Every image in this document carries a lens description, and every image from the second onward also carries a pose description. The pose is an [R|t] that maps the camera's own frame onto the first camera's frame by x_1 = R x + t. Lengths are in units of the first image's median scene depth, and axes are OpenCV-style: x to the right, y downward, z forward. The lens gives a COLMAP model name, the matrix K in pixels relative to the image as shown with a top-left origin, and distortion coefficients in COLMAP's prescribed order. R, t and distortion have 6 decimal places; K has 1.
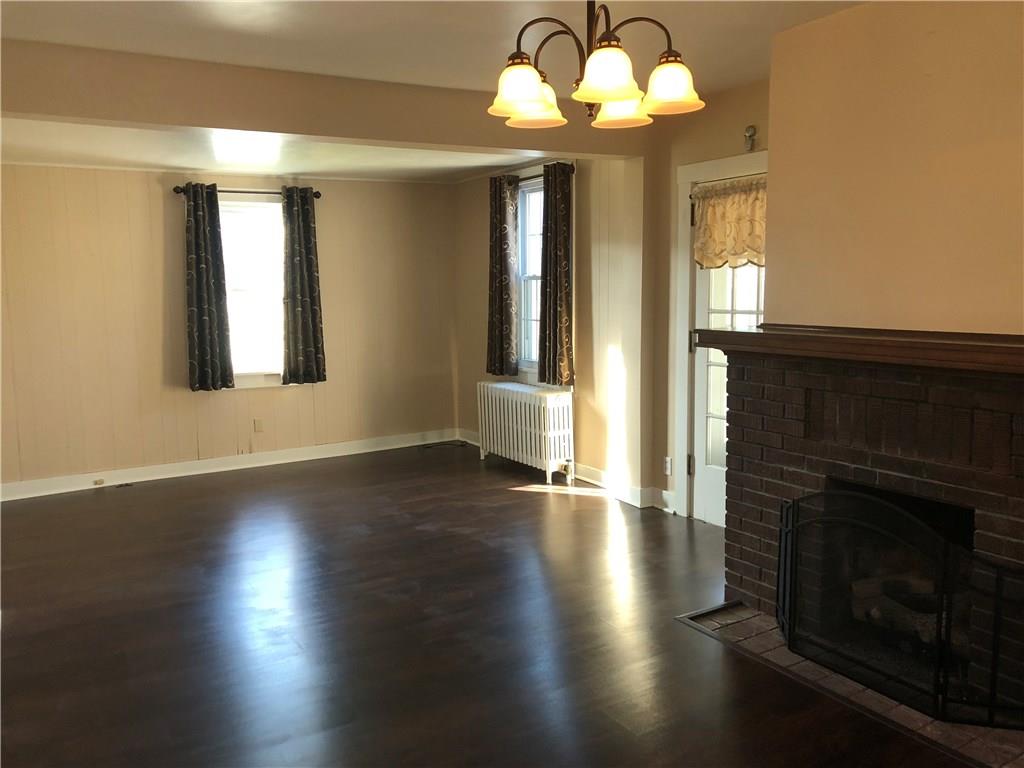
lens RADIAL K [[843.3, 0, 506.3], [0, 843.3, 375.6], [0, 0, 1]] dist [0.024119, -0.004753]
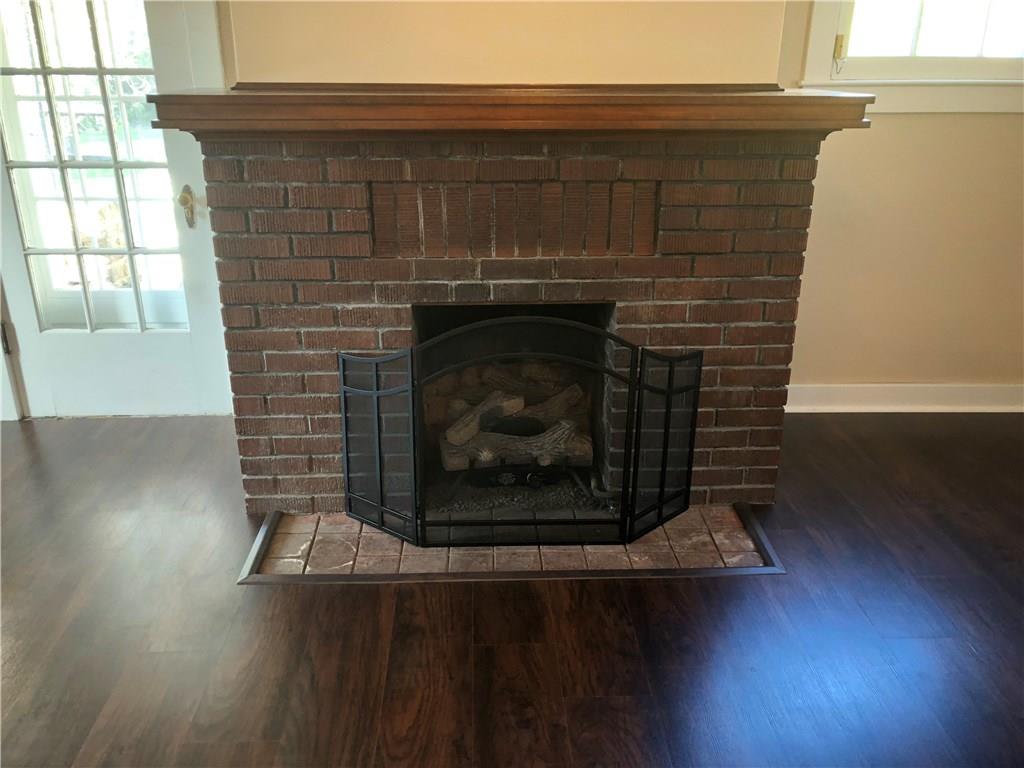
lens RADIAL K [[839.4, 0, 511.3], [0, 839.4, 379.8], [0, 0, 1]] dist [0.104920, -0.179392]
pose [[0.480833, -0.302469, 0.822990, -0.191124], [0.088381, 0.950555, 0.297715, -0.026187], [-0.872347, -0.070415, 0.483791, 0.593002]]
